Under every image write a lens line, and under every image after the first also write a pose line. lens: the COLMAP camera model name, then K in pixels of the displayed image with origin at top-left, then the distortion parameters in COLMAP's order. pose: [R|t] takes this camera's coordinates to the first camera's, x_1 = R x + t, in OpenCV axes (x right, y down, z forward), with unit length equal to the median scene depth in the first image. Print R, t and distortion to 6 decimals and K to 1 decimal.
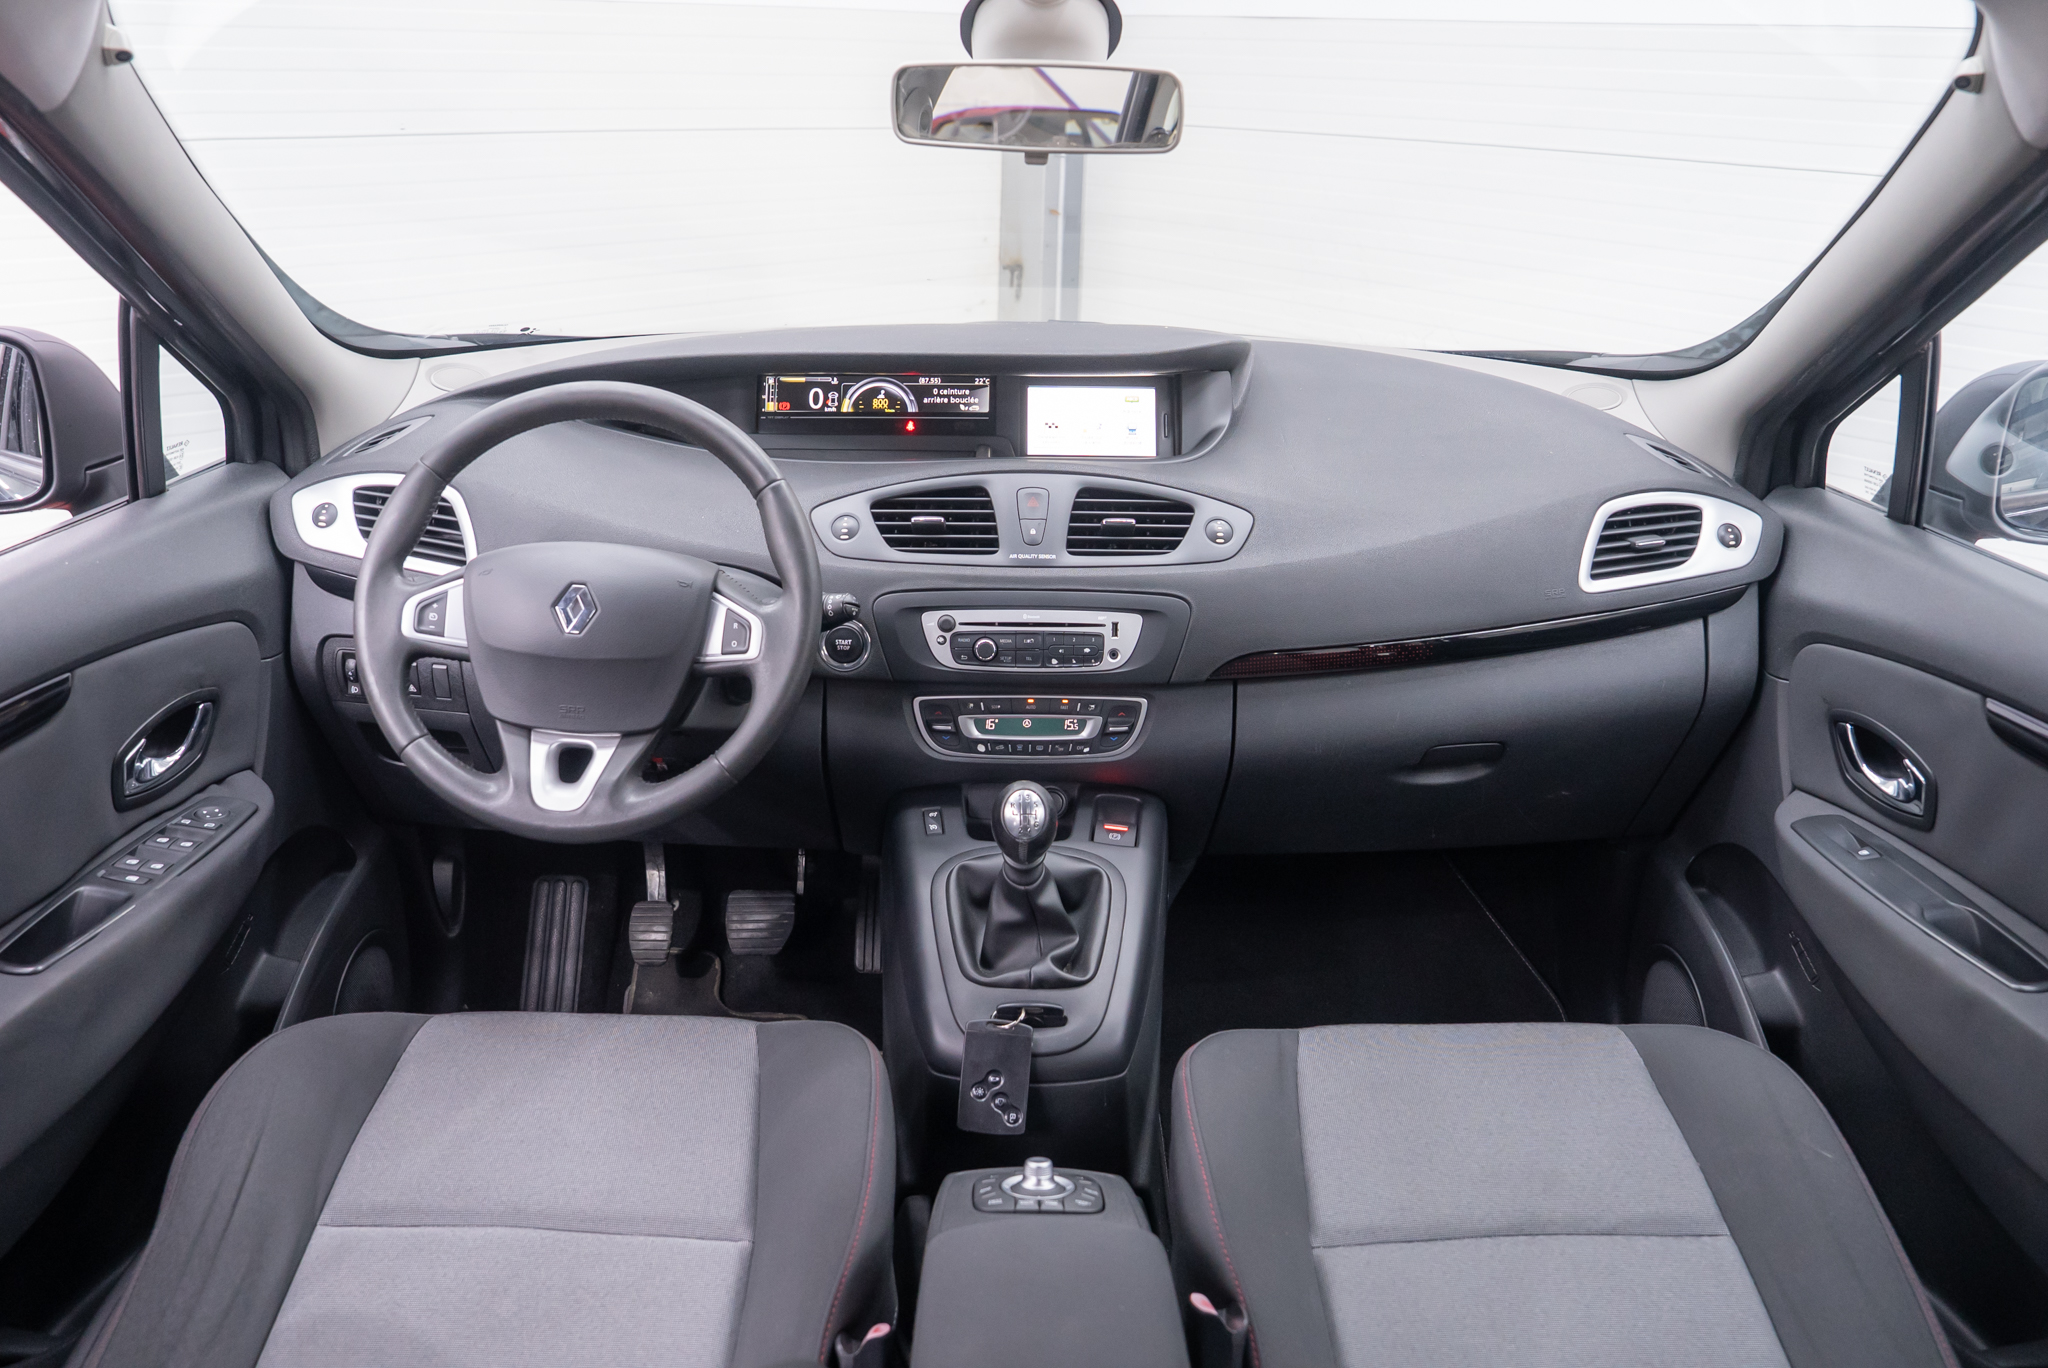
lens RADIAL K [[1413.9, 0, 987.9], [0, 1413.9, 595.4], [0, 0, 1]] dist [-0.100703, 0.000137]
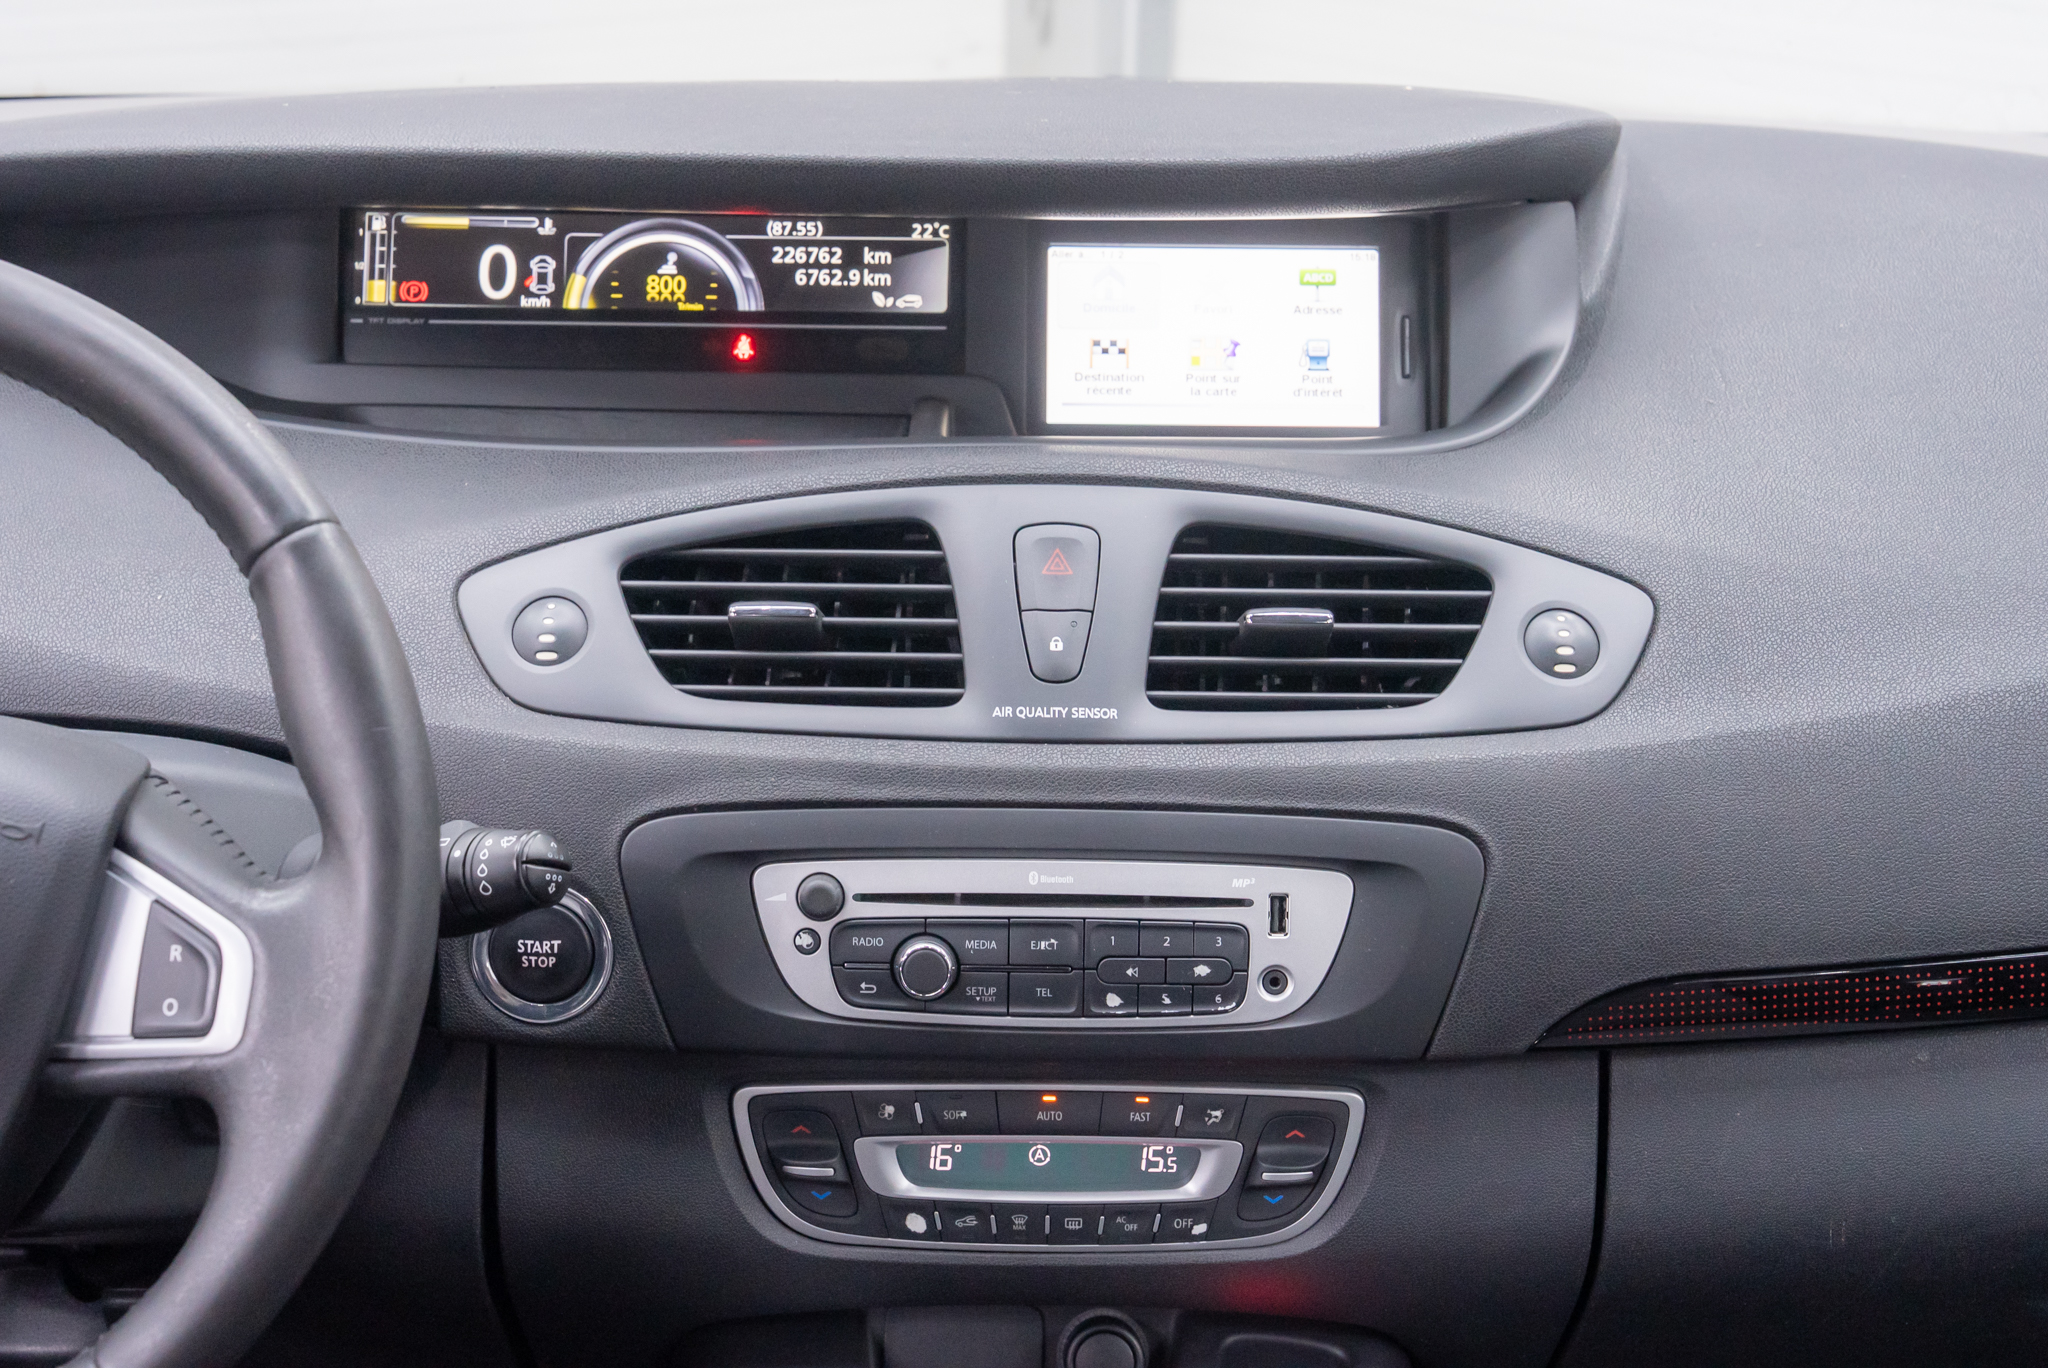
lens RADIAL K [[2714.1, 0, 996.7], [0, 2714.1, 677.8], [0, 0, 1]] dist [0.136297, 0.013772]
pose [[0.999992, 0.003349, 0.002277, 0.014377], [-0.003387, 0.999849, 0.017019, -0.047760], [-0.002219, -0.017026, 0.999853, 0.284398]]
